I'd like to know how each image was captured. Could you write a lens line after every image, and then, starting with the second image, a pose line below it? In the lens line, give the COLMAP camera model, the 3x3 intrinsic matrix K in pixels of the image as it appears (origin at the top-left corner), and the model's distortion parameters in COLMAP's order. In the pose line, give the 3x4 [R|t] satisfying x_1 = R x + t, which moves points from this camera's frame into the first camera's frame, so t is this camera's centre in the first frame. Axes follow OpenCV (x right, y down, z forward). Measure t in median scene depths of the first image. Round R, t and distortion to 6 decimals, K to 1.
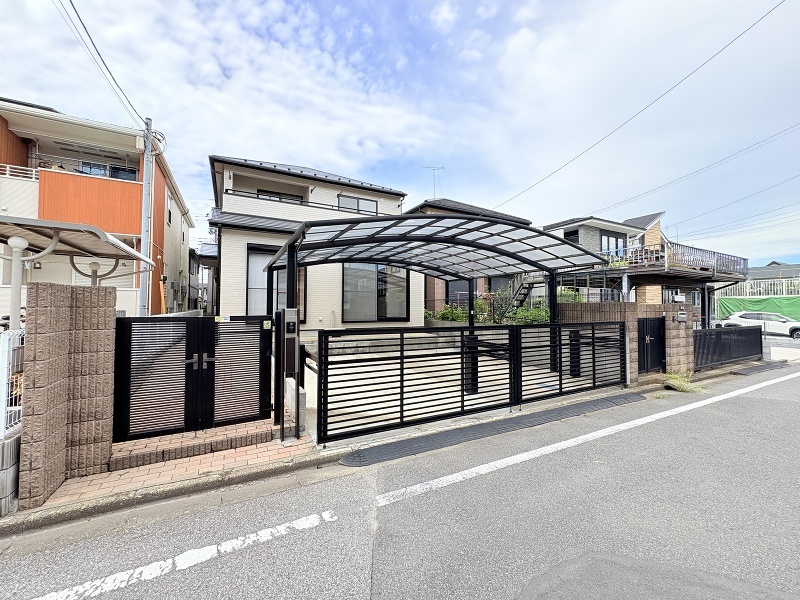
lens RADIAL K [[316.3, 0, 397.5], [0, 316.3, 300.2], [0, 0, 1]] dist [0.001116, -0.000211]
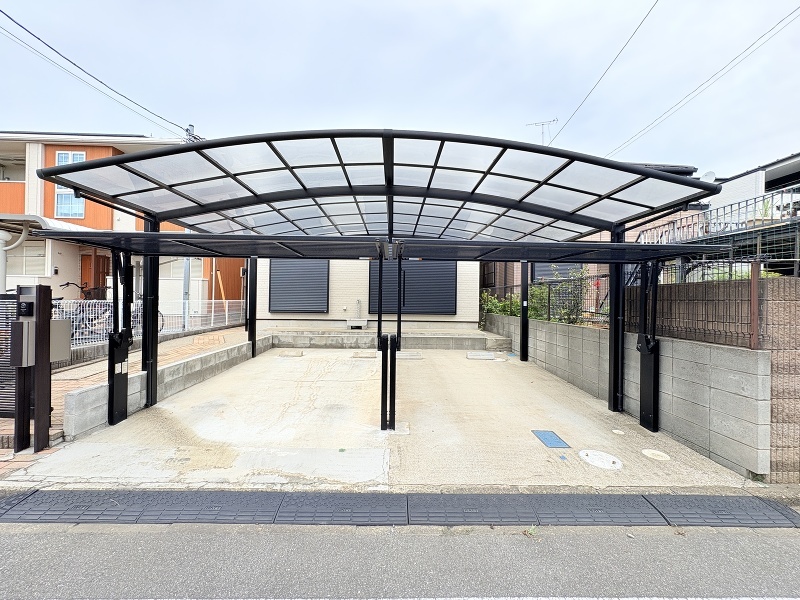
lens RADIAL K [[316.3, 0, 399.8], [0, 316.3, 299.6], [0, 0, 1]] dist [0.001116, -0.000211]
pose [[0.894033, 0.007662, -0.447935, 0.413035], [-0.000773, 0.999879, 0.015560, 0.025177], [0.448000, -0.013565, 0.893931, 0.352283]]
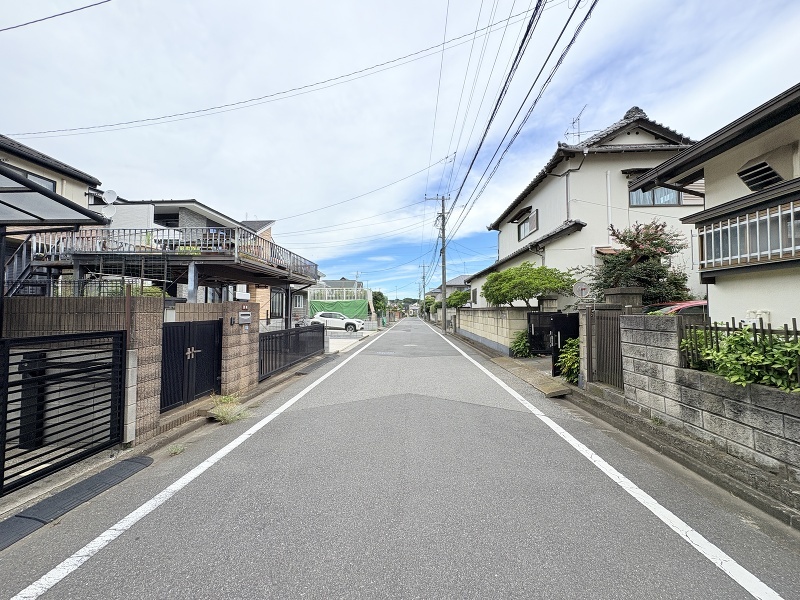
lens RADIAL K [[316.3, 0, 398.6], [0, 316.3, 297.3], [0, 0, 1]] dist [0.001116, -0.000211]
pose [[0.506383, 0.028638, 0.861833, 0.405379], [-0.014370, 0.999590, -0.024772, 0.013291], [-0.862189, 0.000160, 0.506587, 0.255299]]
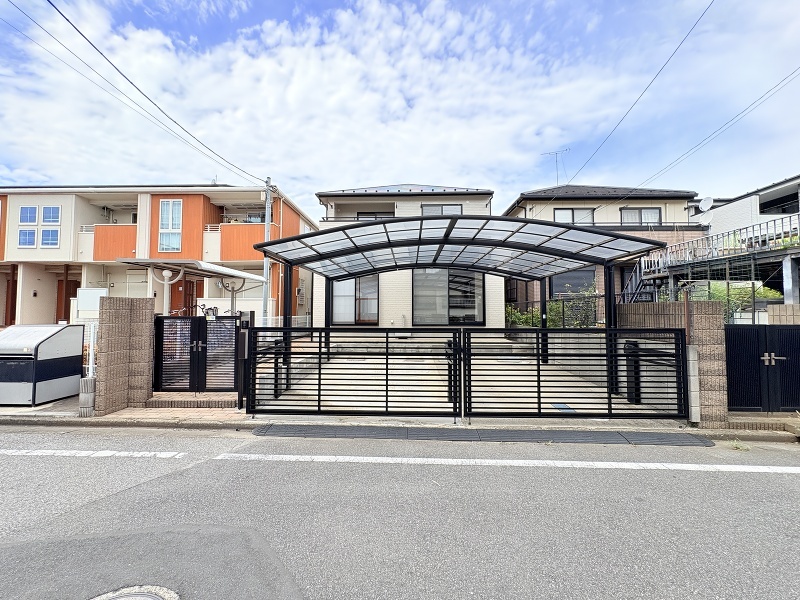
lens RADIAL K [[316.3, 0, 399.6], [0, 316.3, 299.9], [0, 0, 1]] dist [0.001116, -0.000211]
pose [[0.868375, -0.022625, -0.495392, 0.441928], [0.012957, 0.999653, -0.022942, 0.010377], [0.495740, 0.013503, 0.868366, 0.080249]]
